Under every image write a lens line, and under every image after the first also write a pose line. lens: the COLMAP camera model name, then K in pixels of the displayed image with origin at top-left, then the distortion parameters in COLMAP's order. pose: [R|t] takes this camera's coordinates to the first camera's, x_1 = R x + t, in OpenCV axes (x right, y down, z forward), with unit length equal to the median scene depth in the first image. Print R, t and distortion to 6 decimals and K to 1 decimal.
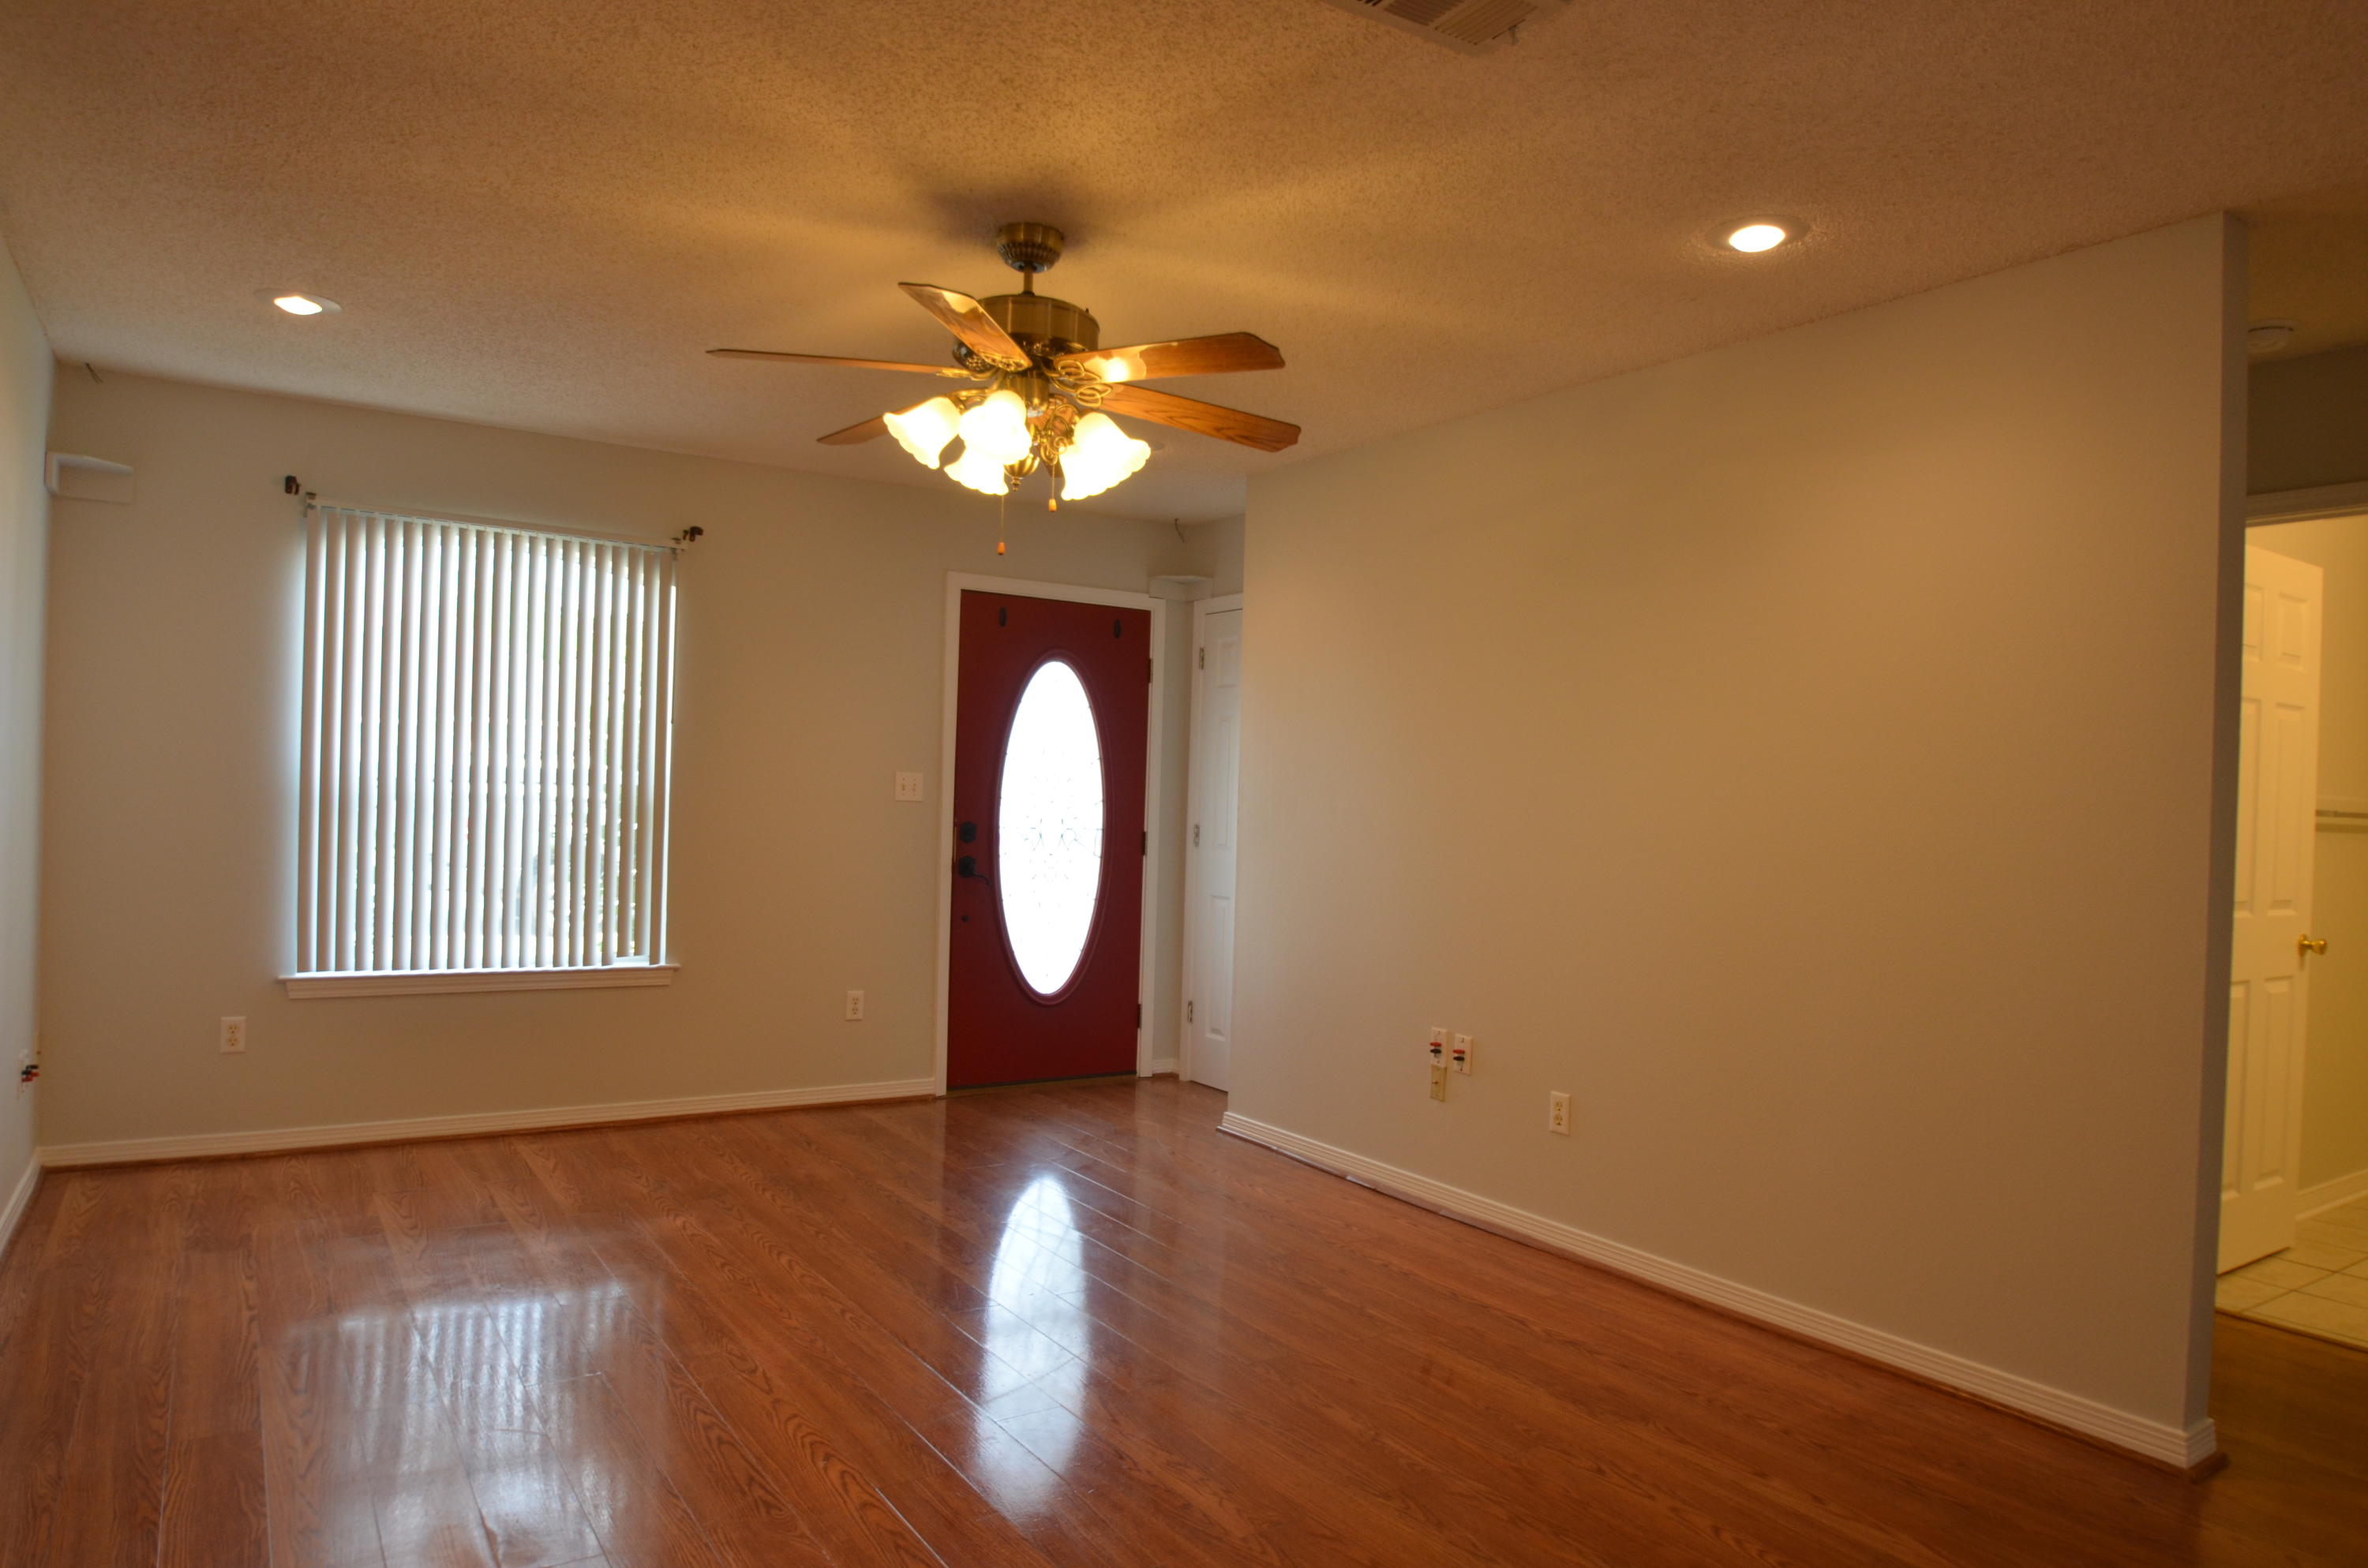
lens RADIAL K [[1468.8, 0, 1185.5], [0, 1468.8, 796.2], [0, 0, 1]] dist [-0.032056, -0.003343]
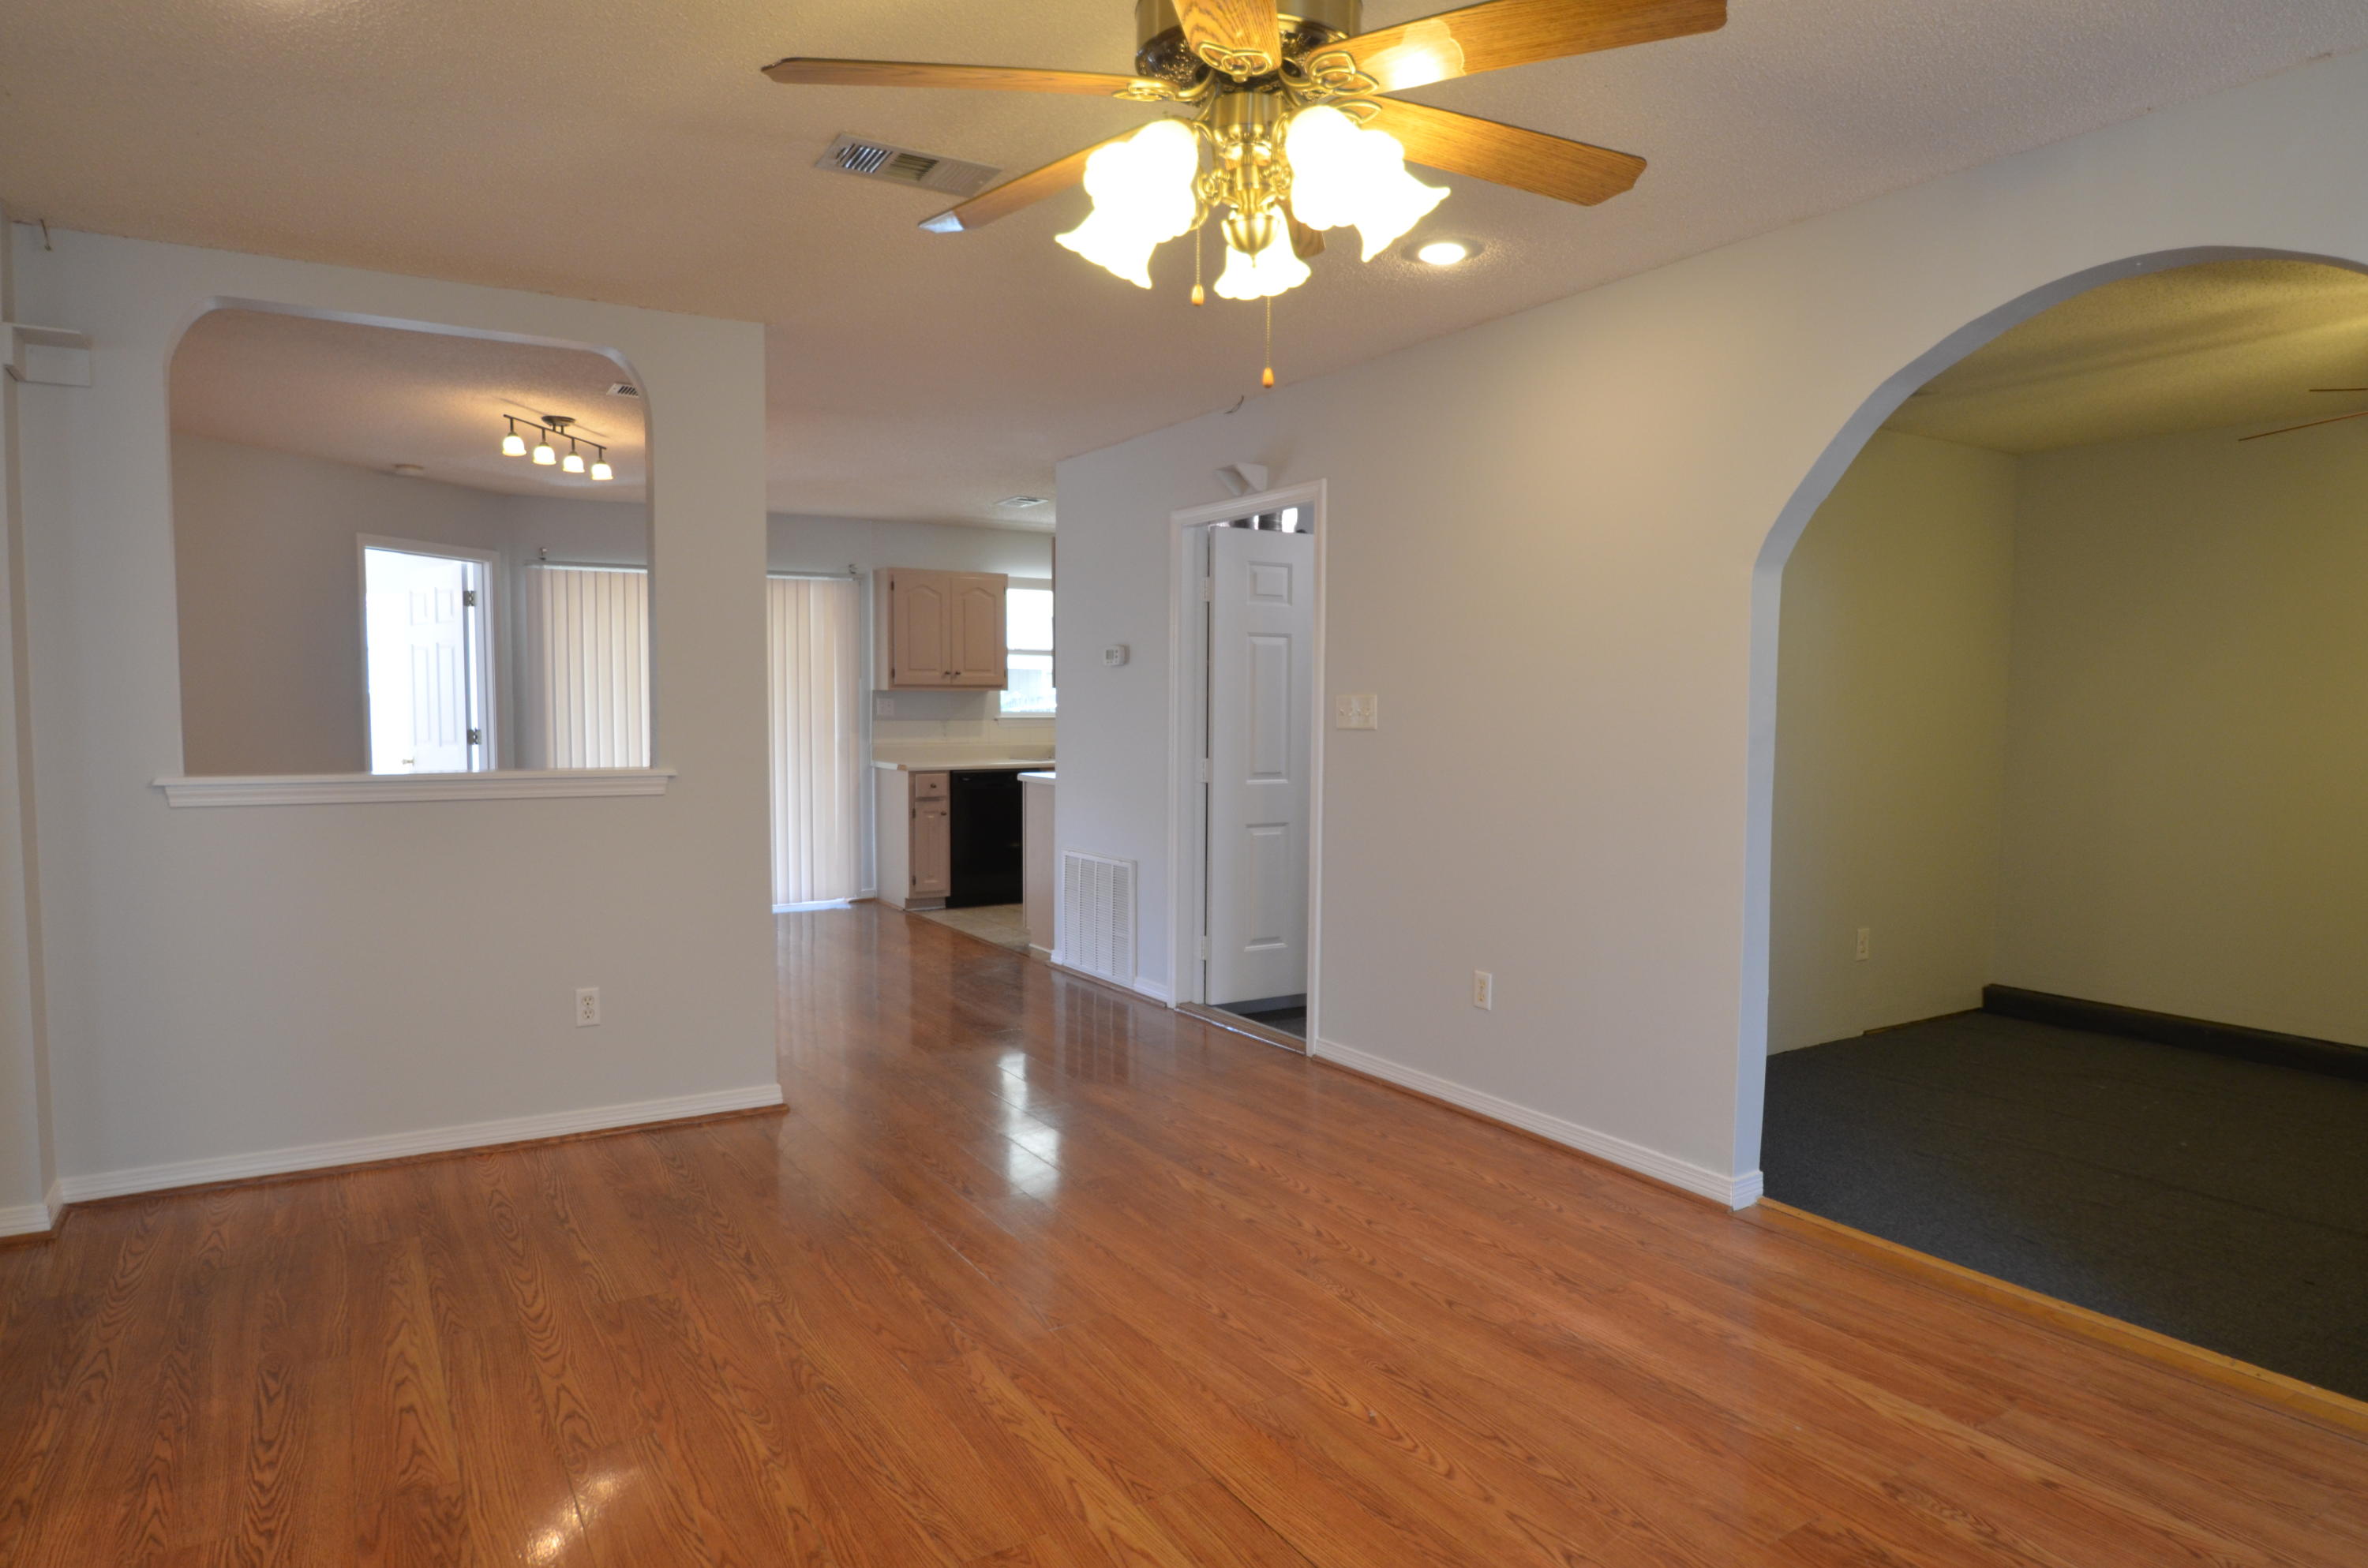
lens RADIAL K [[1386.1, 0, 1179.9], [0, 1386.1, 787.2], [0, 0, 1]] dist [-0.017901, -0.012740]
pose [[-0.998894, -0.039716, 0.025152, -0.080133], [-0.038013, 0.997167, 0.064912, -0.014284], [-0.027659, 0.063884, -0.997574, 1.226616]]
